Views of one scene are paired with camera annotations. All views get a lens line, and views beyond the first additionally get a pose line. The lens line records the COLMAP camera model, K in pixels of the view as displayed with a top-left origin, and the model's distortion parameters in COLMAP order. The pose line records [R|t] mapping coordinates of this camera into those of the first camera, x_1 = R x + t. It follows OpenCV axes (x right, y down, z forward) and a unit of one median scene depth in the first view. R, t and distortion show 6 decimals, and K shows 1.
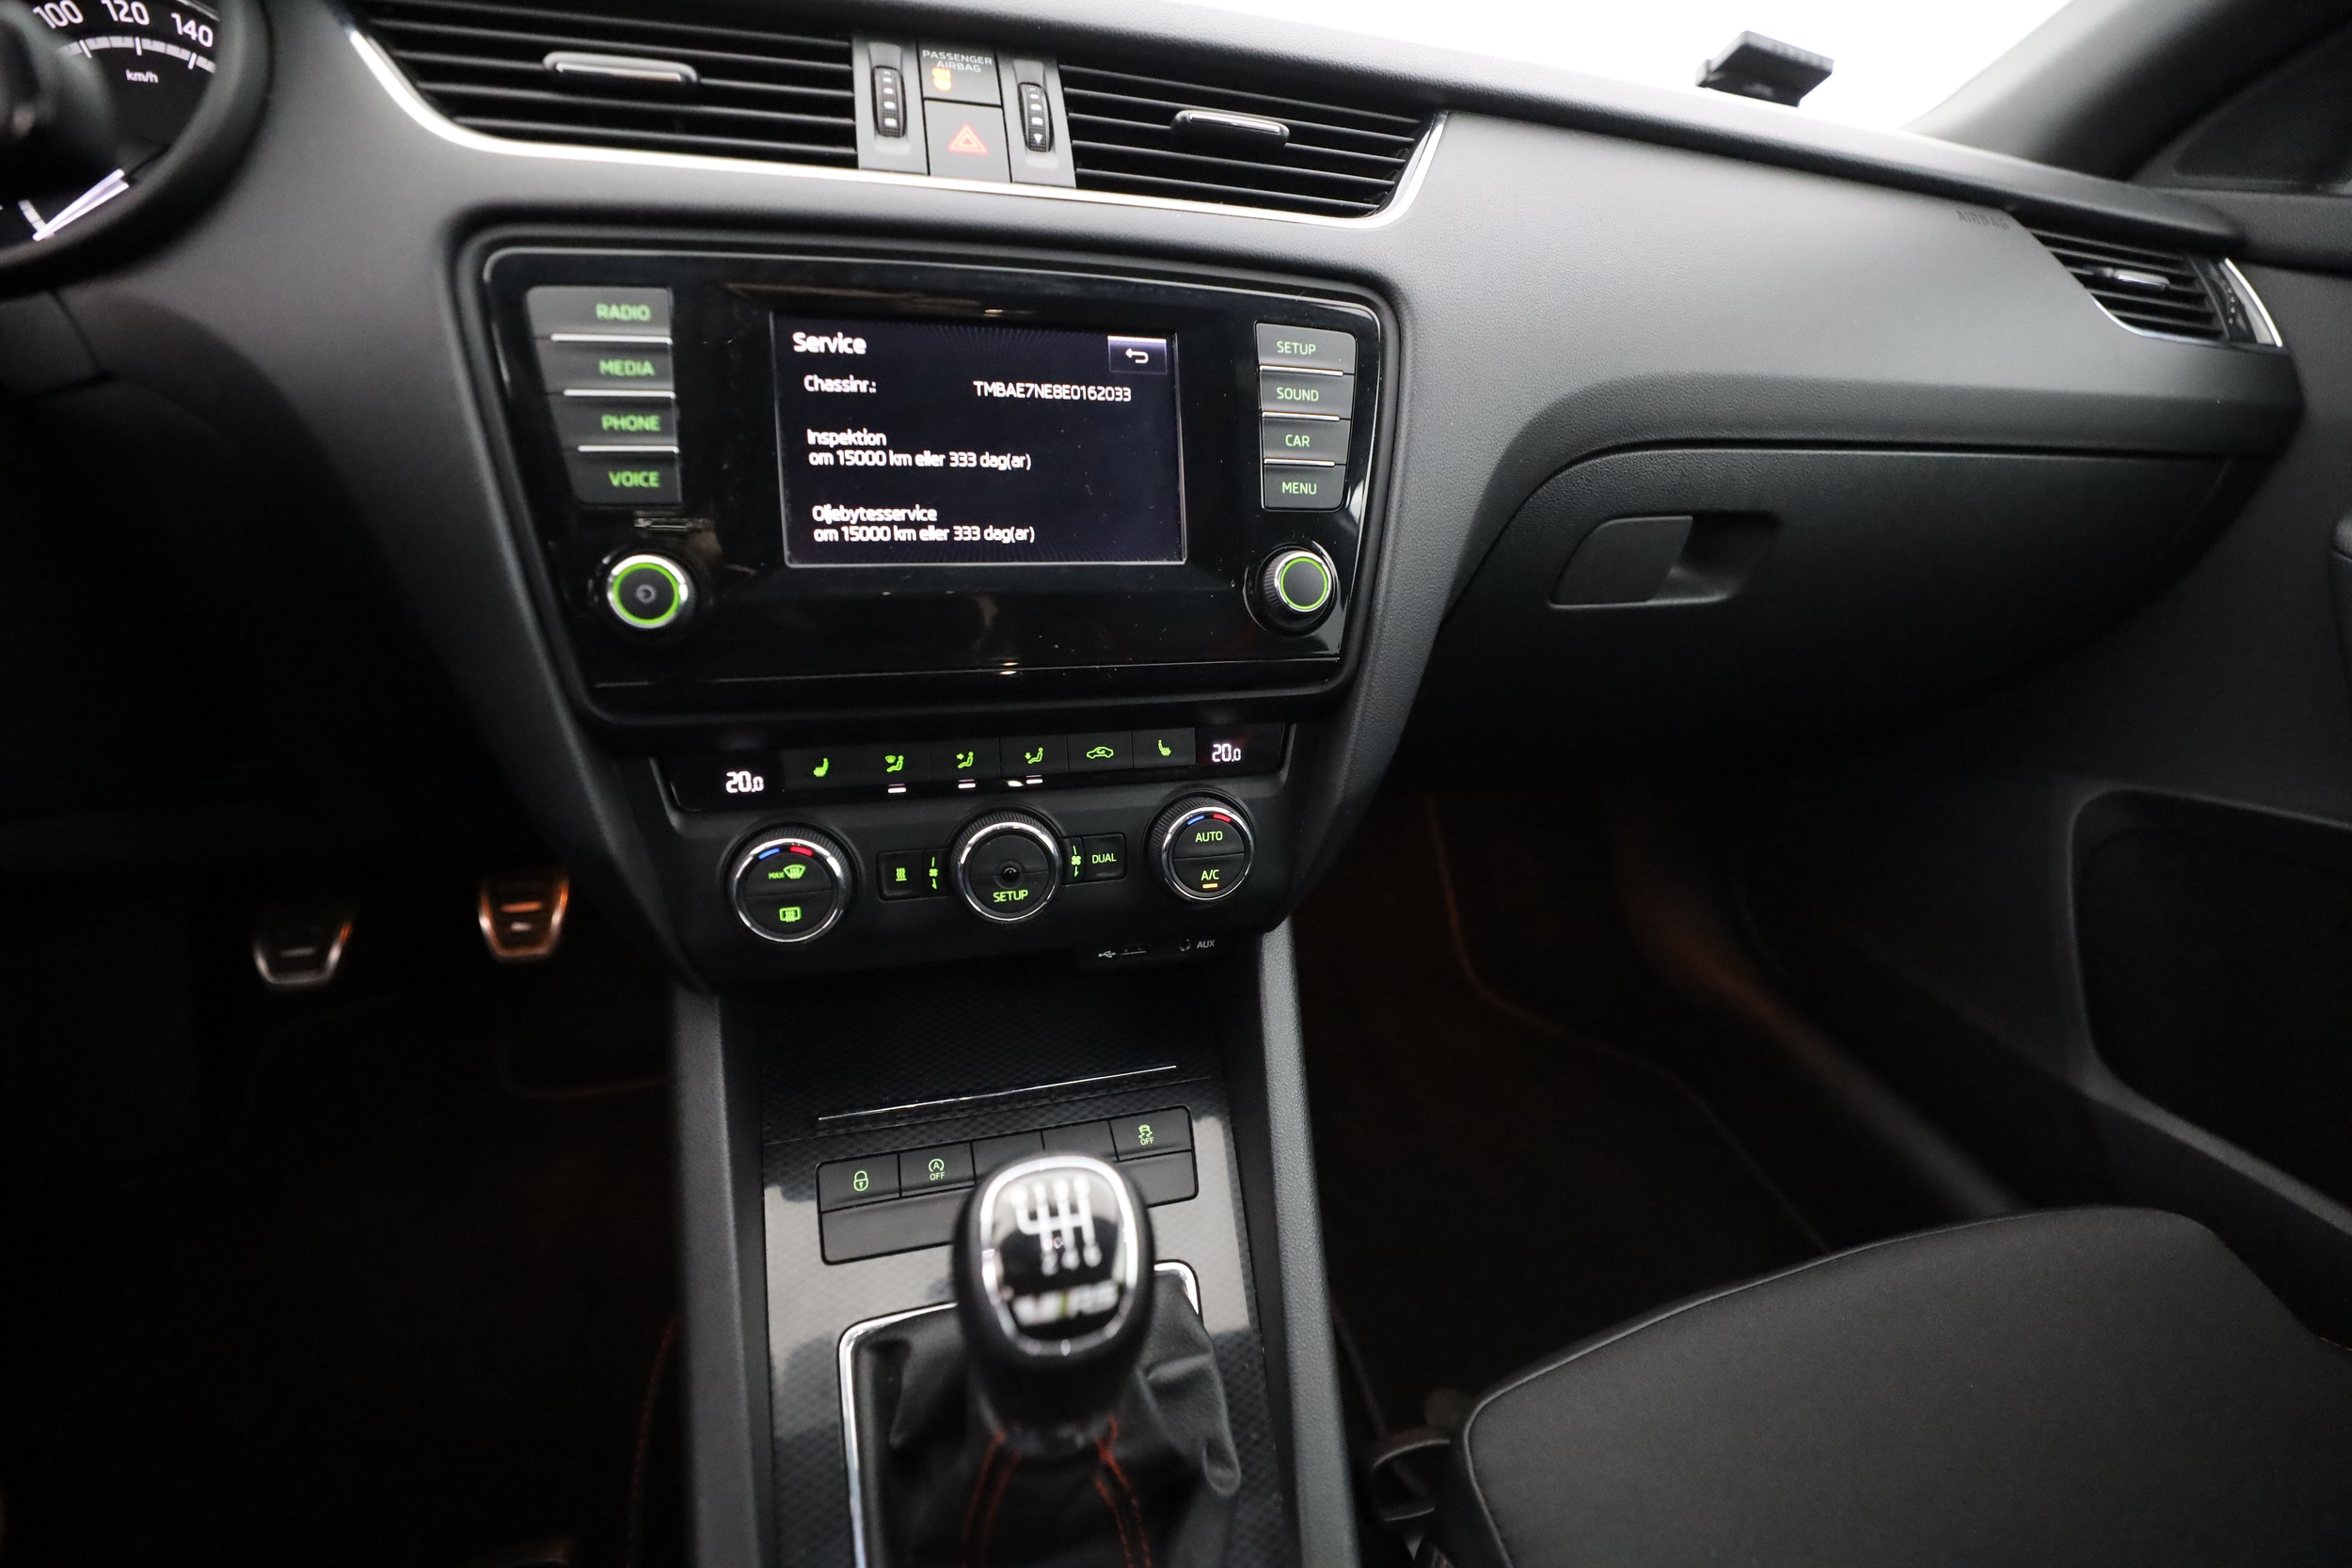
lens RADIAL K [[975.3, 0, 1180.4], [0, 975.3, 797.3], [0, 0, 1]] dist [-0.012598, -0.000024]
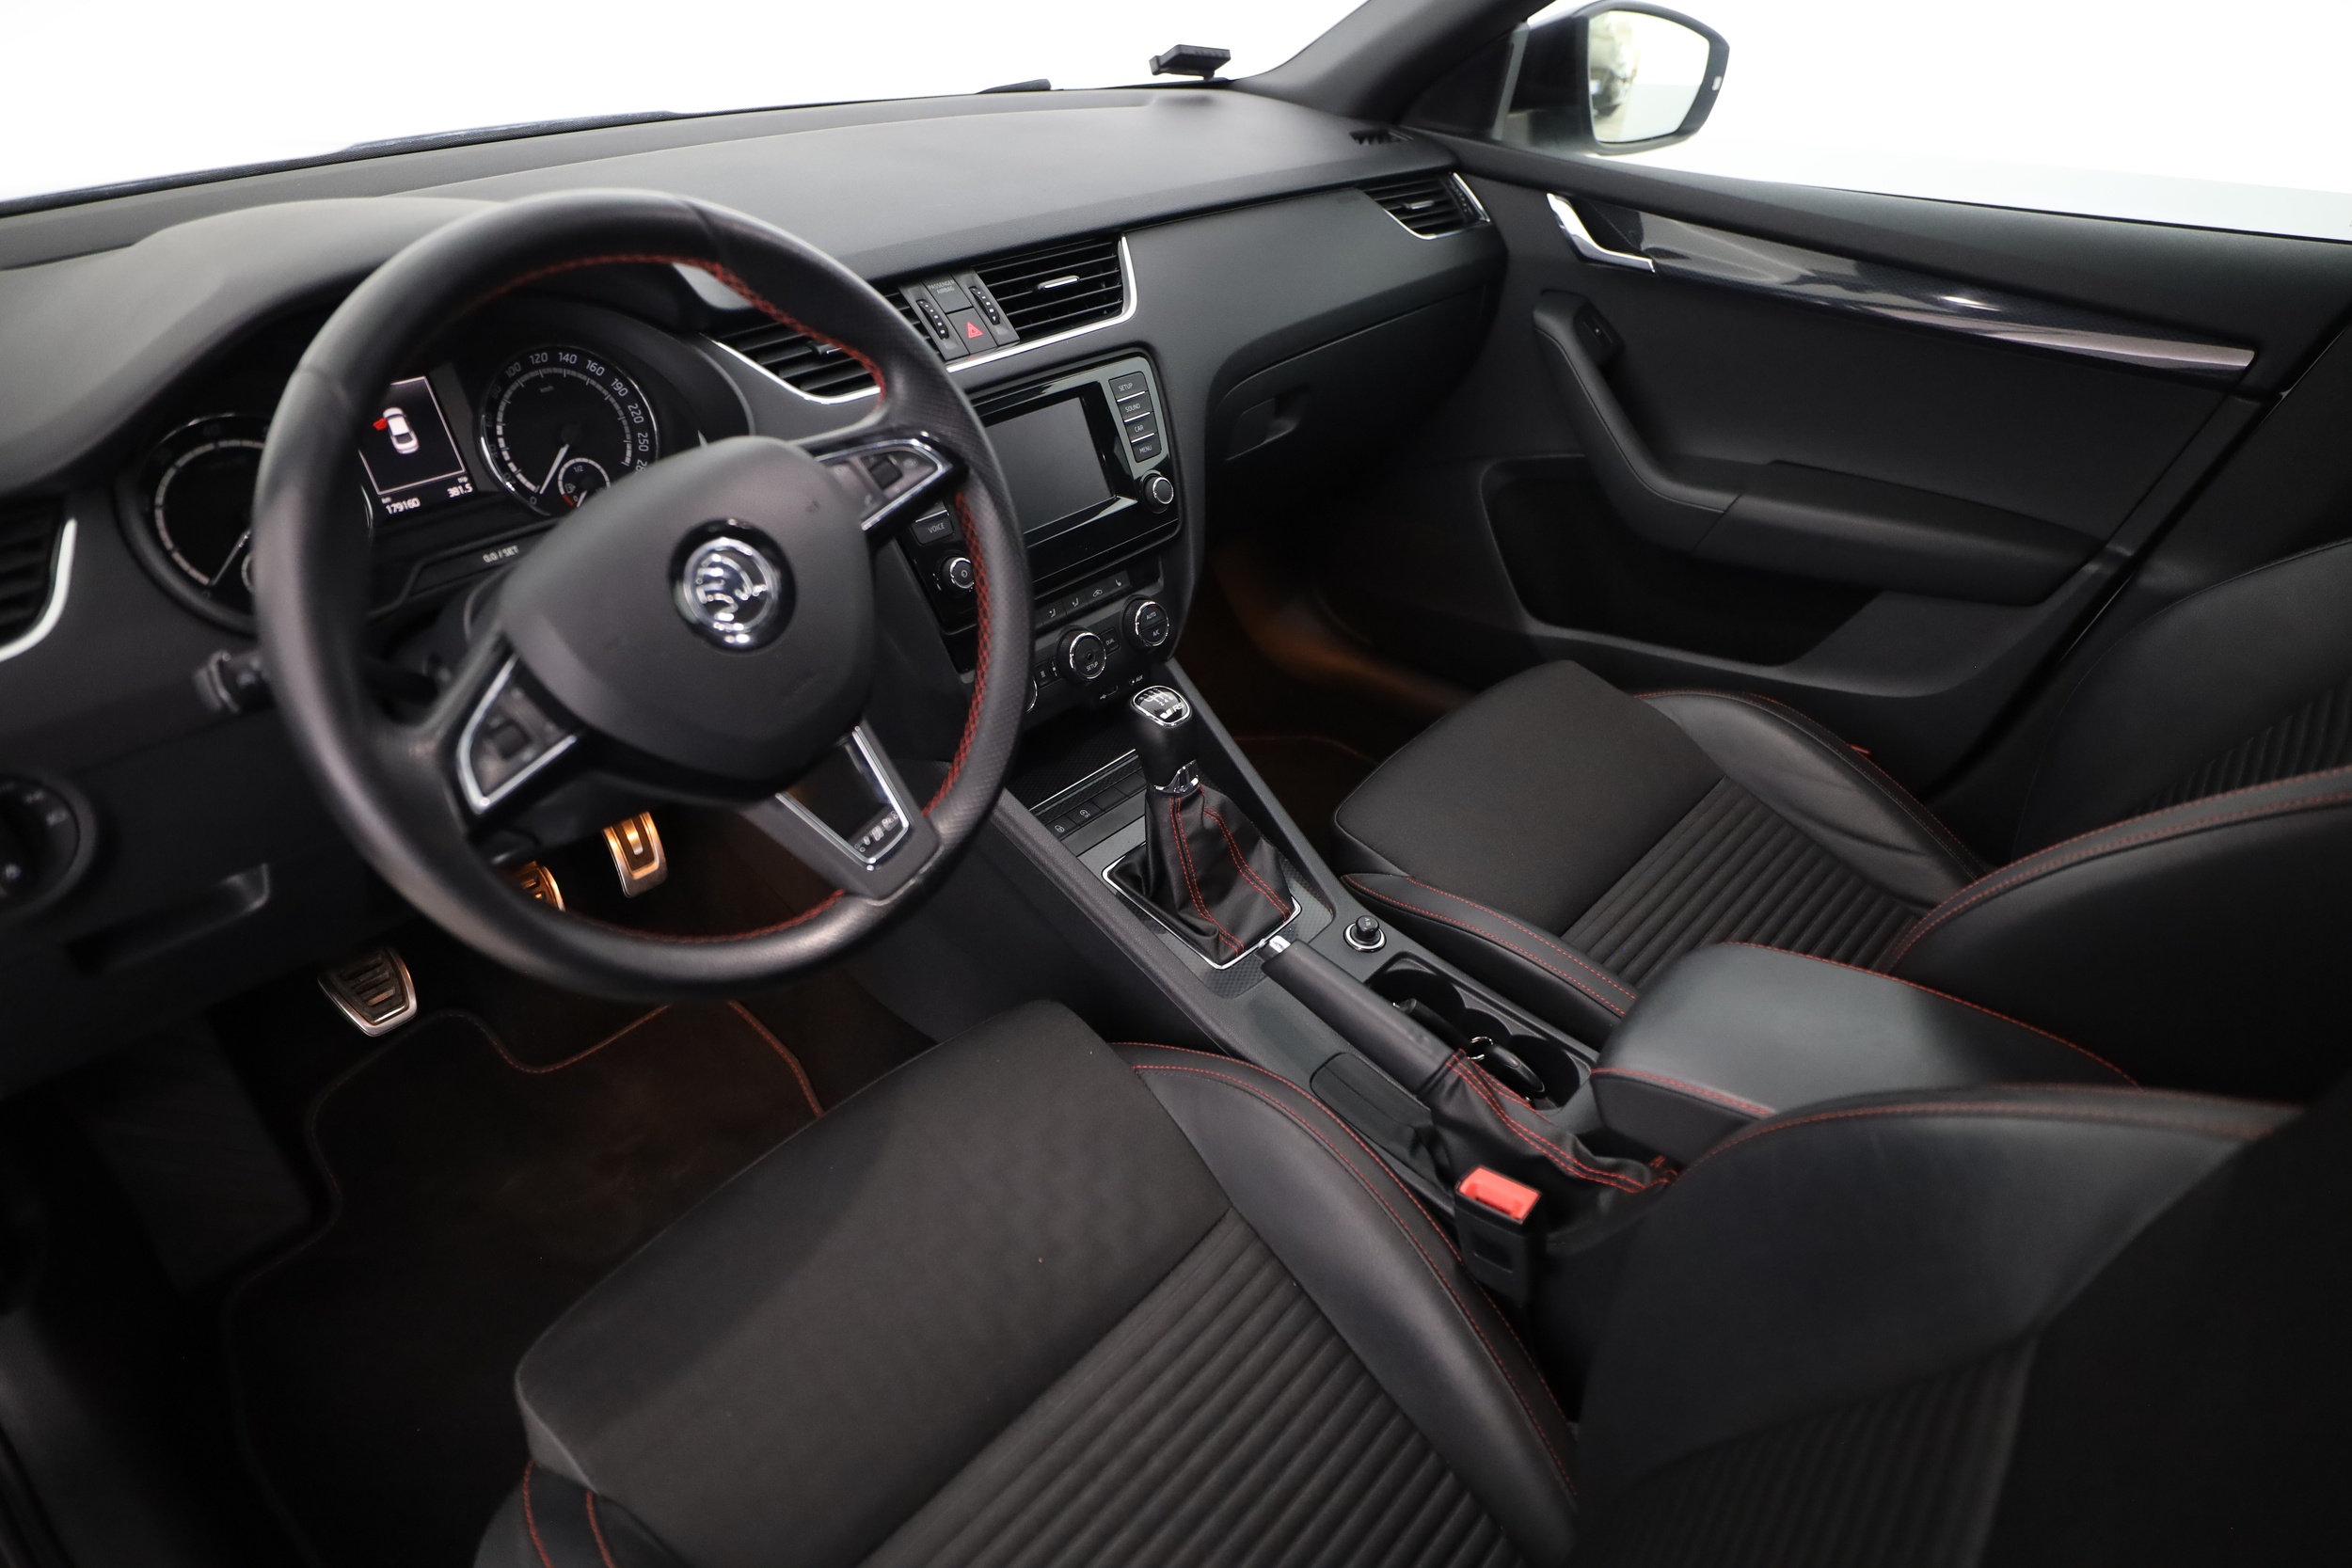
lens RADIAL K [[1427.3, 0, 1169.6], [0, 1427.3, 796.0], [0, 0, 1]] dist [0.003747, 0.001843]
pose [[0.841971, -0.354987, 0.406287, -1.381105], [0.318182, 0.934866, 0.157437, -0.071448], [-0.435711, -0.003284, 0.900080, -1.868423]]
